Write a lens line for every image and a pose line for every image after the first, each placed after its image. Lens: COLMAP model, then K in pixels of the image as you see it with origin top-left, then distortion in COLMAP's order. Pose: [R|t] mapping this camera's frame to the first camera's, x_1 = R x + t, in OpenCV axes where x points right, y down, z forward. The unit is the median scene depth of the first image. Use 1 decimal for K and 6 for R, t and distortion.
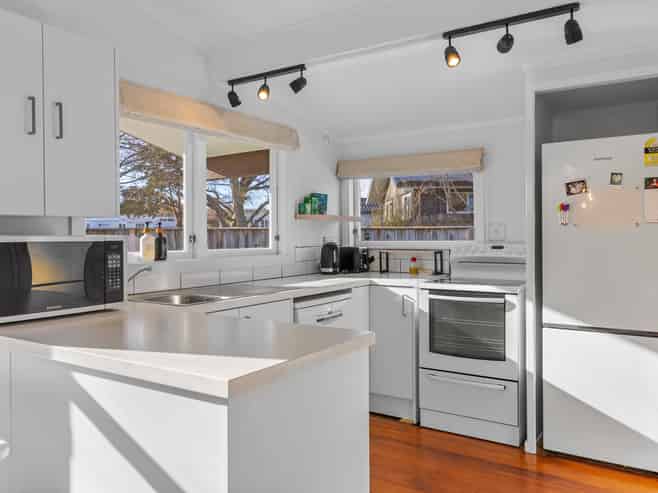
lens RADIAL K [[530.5, 0, 329.0], [0, 530.5, 246.5], [0, 0, 1]] dist [-0.000902, -0.001916]
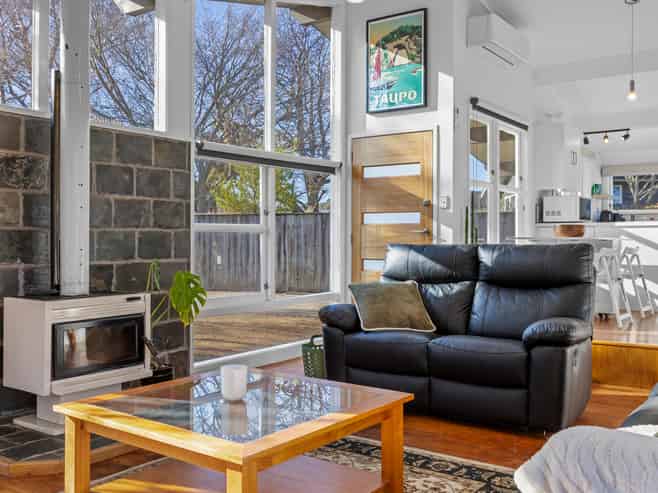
lens RADIAL K [[659.6, 0, 329.0], [0, 659.6, 246.5], [0, 0, 1]] dist [0.001193, 0.004332]
pose [[0.998827, 0.006564, -0.047967, -1.202711], [-0.007146, 0.999903, -0.011981, 0.220266], [0.047883, 0.012309, 0.998777, -1.936312]]
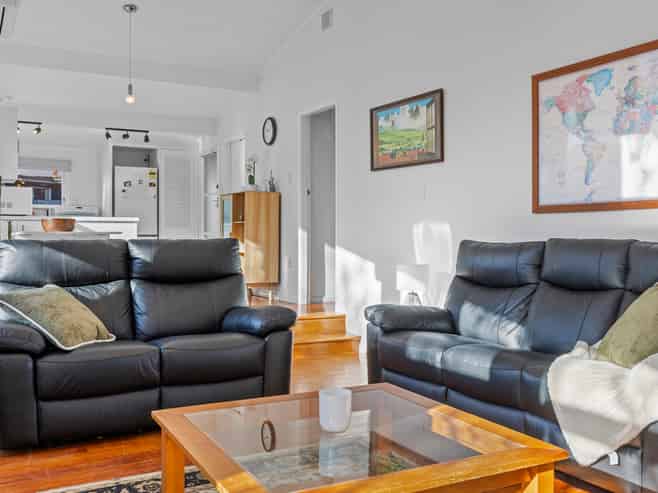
lens RADIAL K [[658.4, 0, 328.4], [0, 658.4, 232.3], [0, 0, 1]] dist [0.001809, 0.006472]
pose [[0.475225, 0.014724, 0.879741, -1.942474], [0.010671, 0.999690, -0.022496, 0.215319], [-0.879800, 0.020079, 0.474920, -1.449943]]
